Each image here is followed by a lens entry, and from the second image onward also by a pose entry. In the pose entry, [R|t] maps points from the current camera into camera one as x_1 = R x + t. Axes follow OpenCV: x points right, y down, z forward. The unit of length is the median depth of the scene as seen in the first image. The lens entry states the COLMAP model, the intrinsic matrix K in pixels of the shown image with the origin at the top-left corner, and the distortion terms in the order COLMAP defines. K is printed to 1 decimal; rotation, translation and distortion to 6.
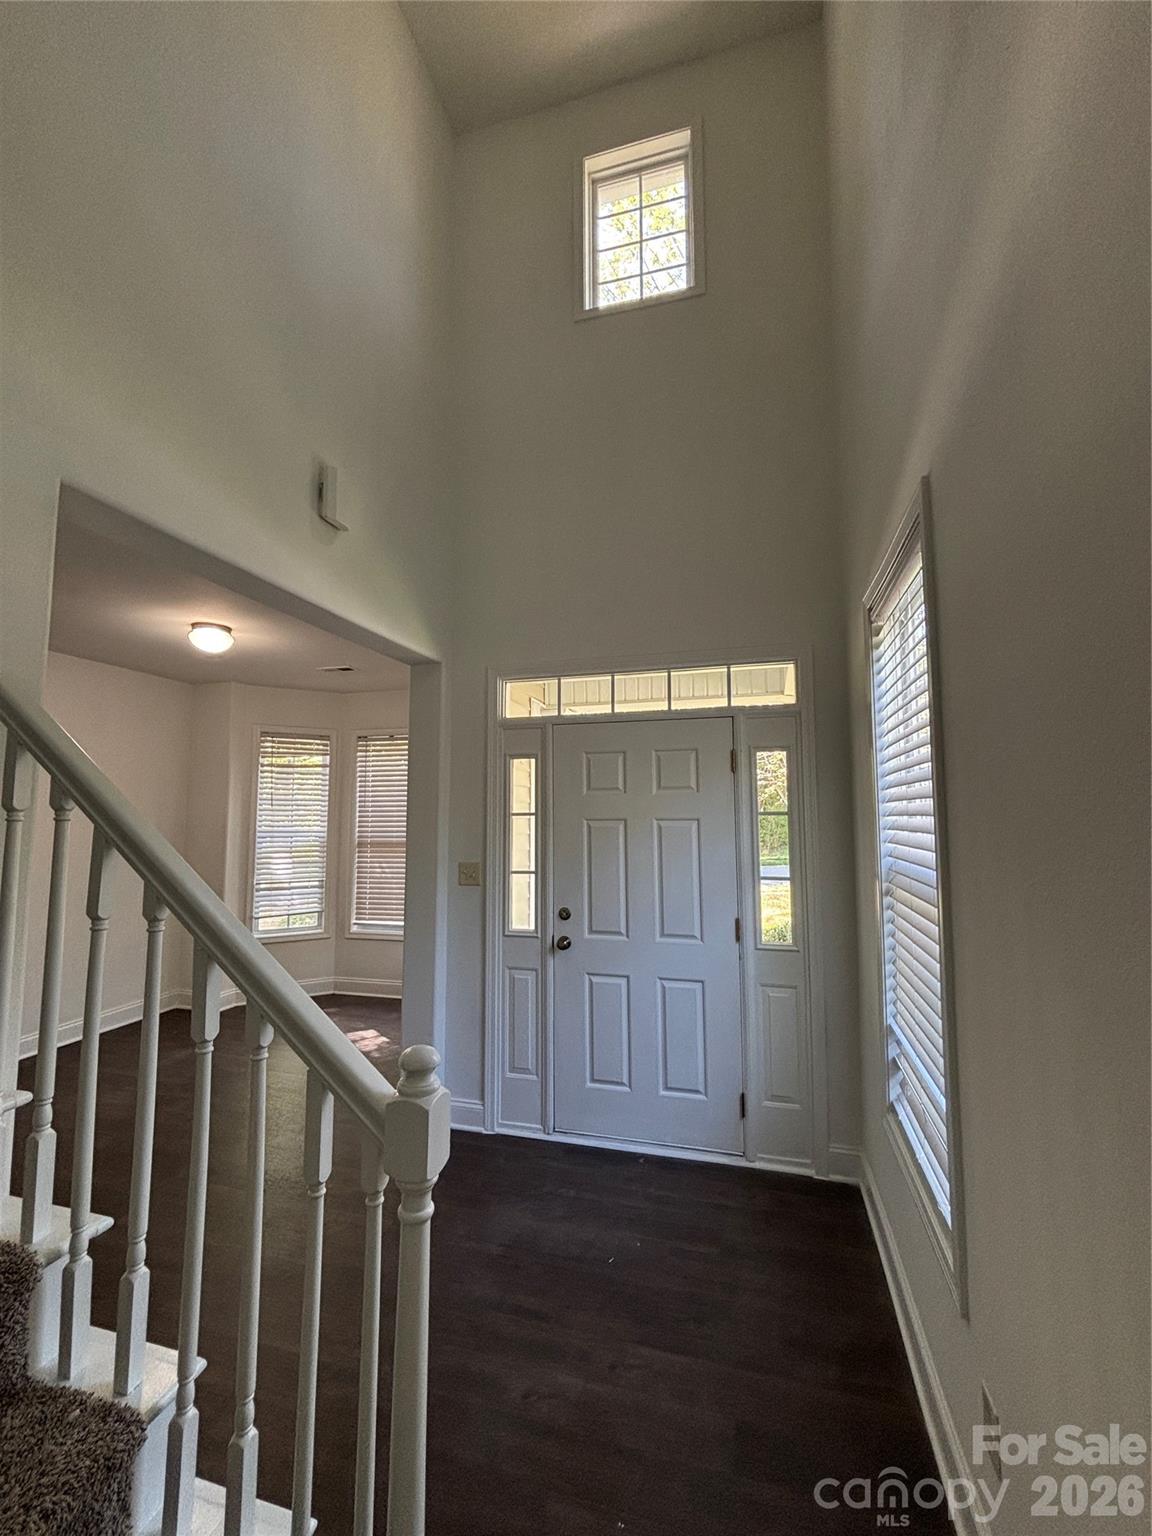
lens RADIAL K [[622.1, 0, 576.0], [0, 622.1, 768.0], [0, 0, 1]] dist [0.003655, -0.002081]
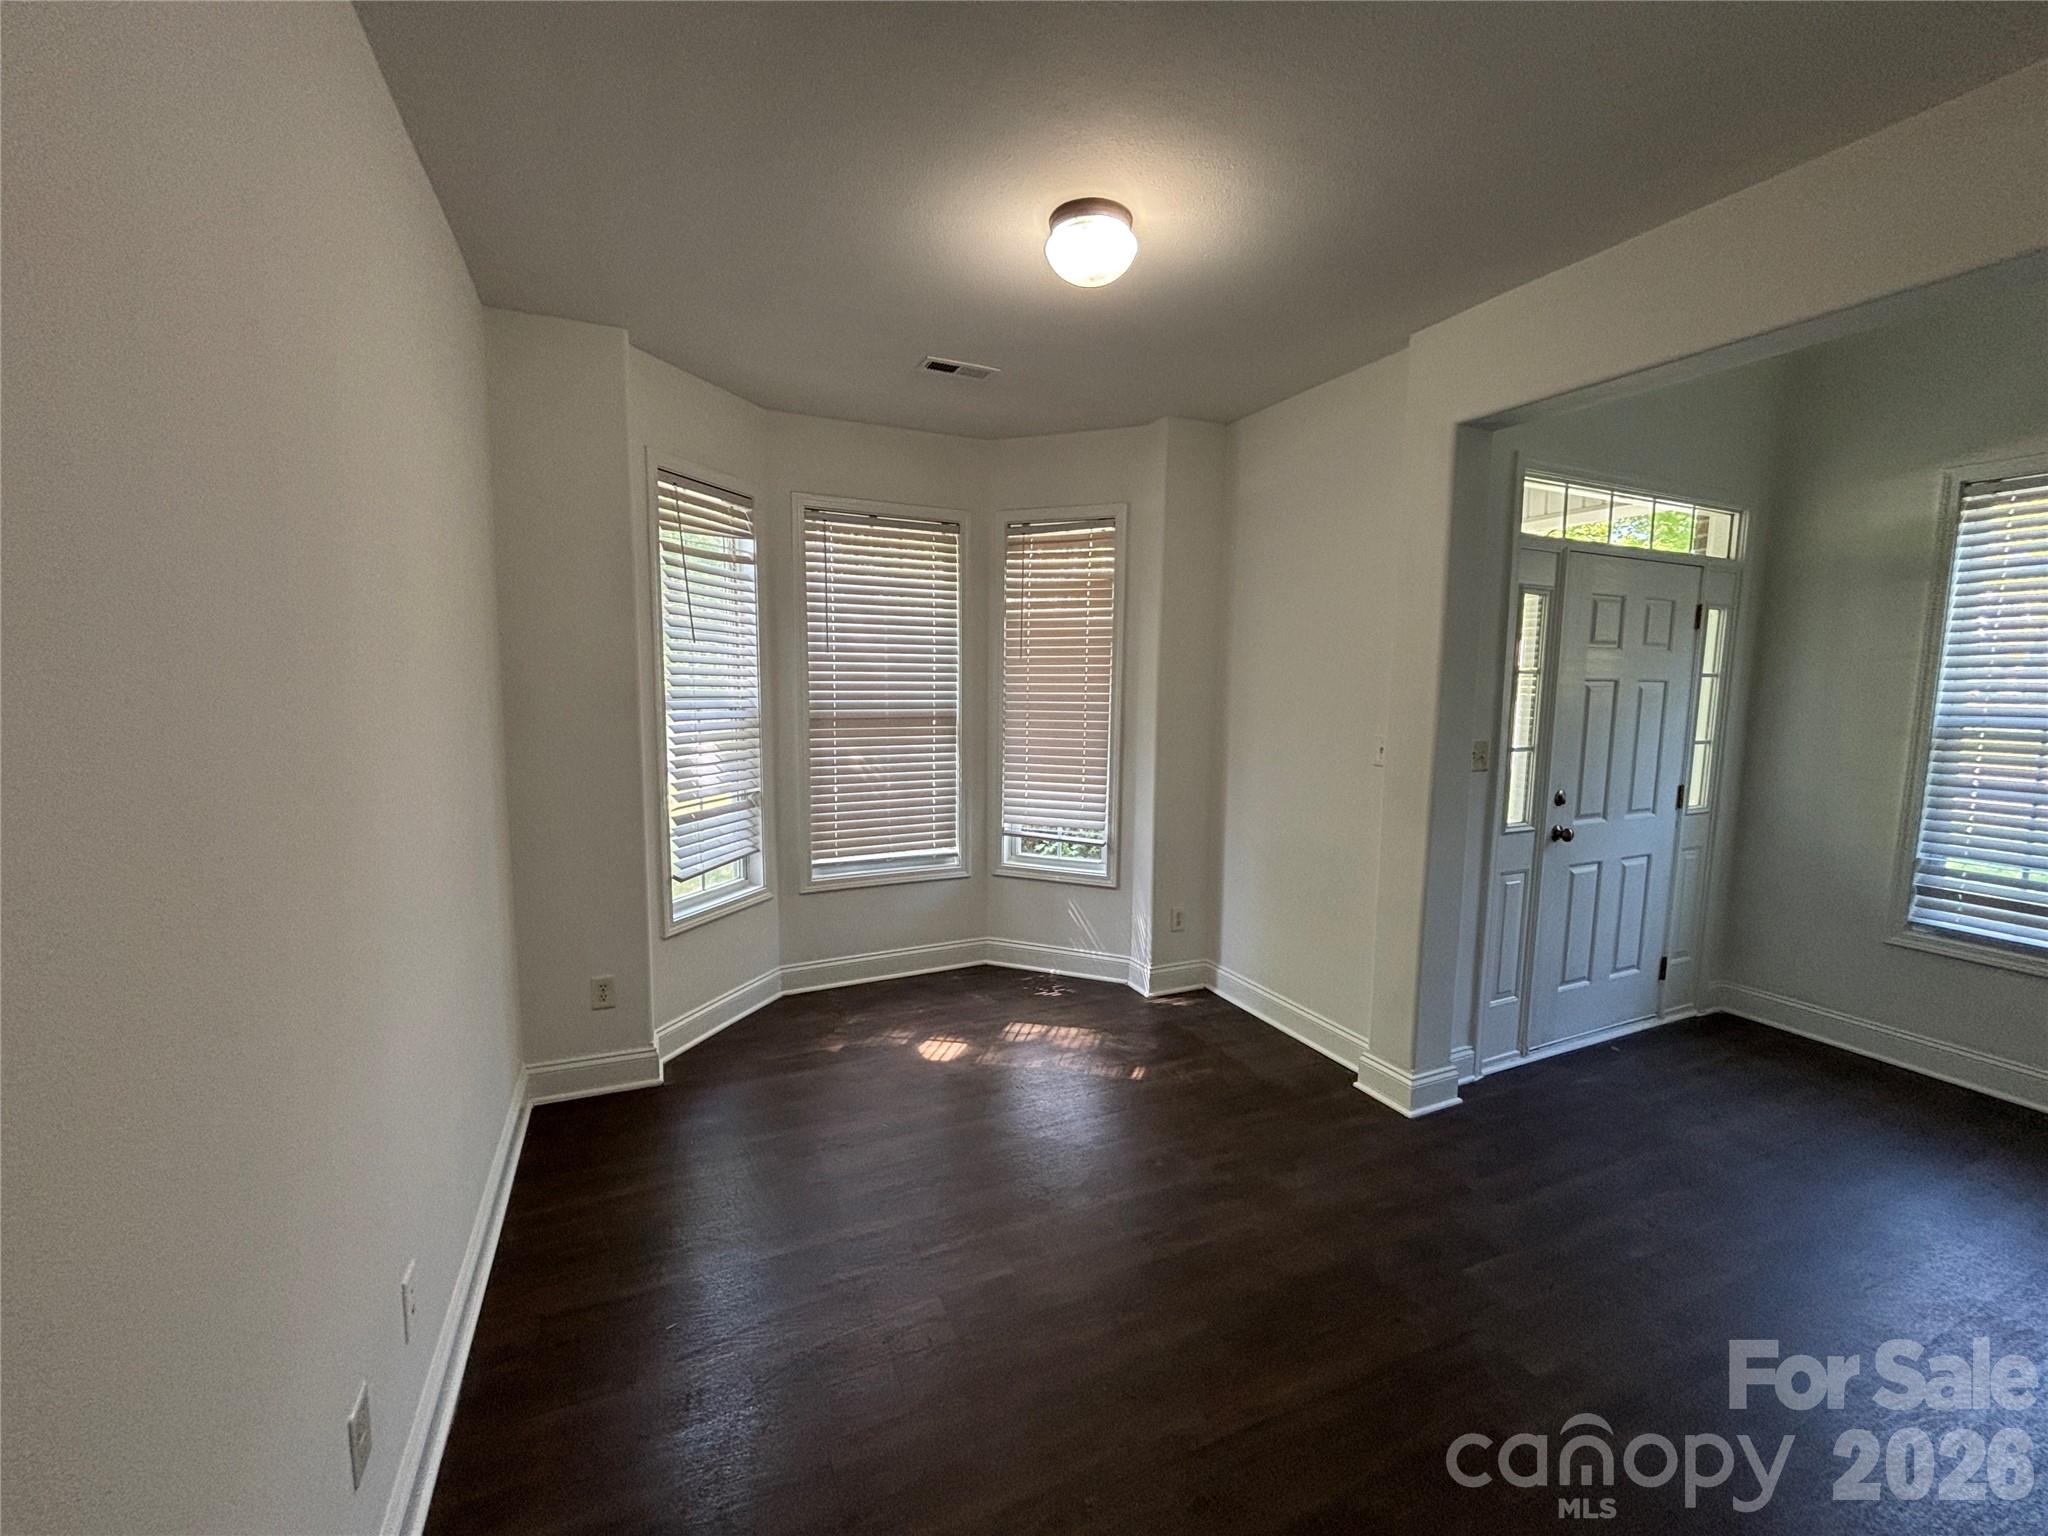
lens RADIAL K [[829.4, 0, 1020.9], [0, 829.4, 771.6], [0, 0, 1]] dist [0.003655, -0.002081]
pose [[0.763656, -0.058667, 0.642953, -0.694108], [-0.064377, 0.983981, 0.166247, 0.038432], [-0.642406, -0.168346, 0.747645, 0.368211]]
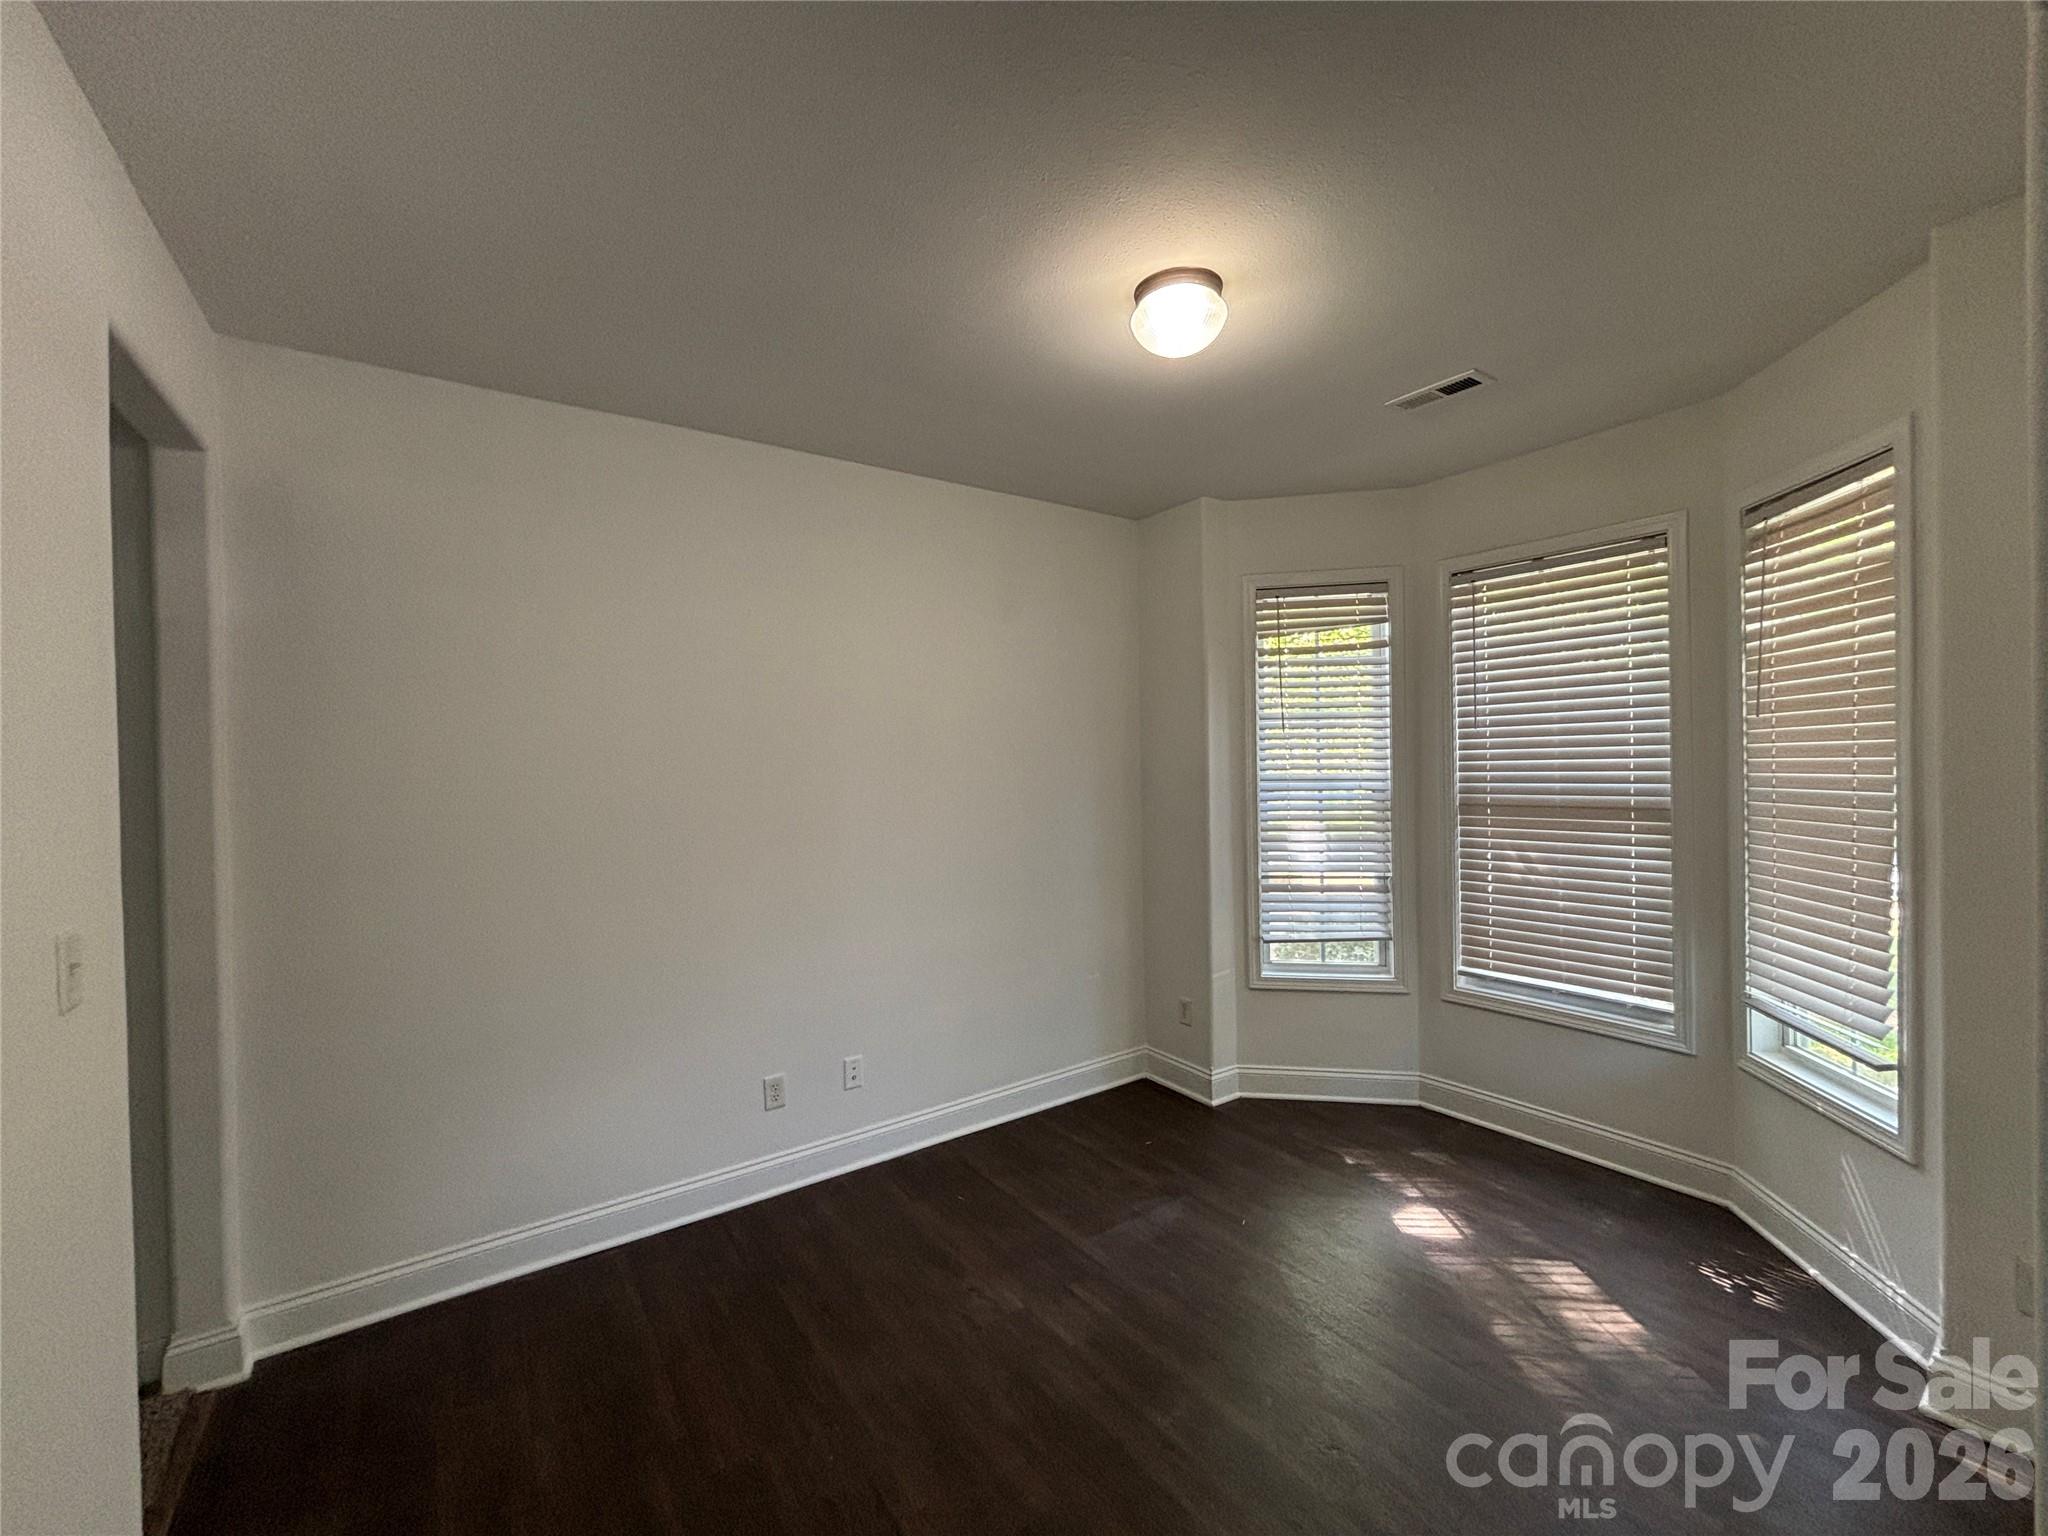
lens RADIAL K [[829.4, 0, 1020.9], [0, 829.4, 771.6], [0, 0, 1]] dist [0.003655, -0.002081]
pose [[0.770862, -0.004388, -0.636987, -0.216601], [0.068663, 0.994722, 0.076242, 0.027788], [0.633291, -0.102509, 0.767095, 0.328349]]
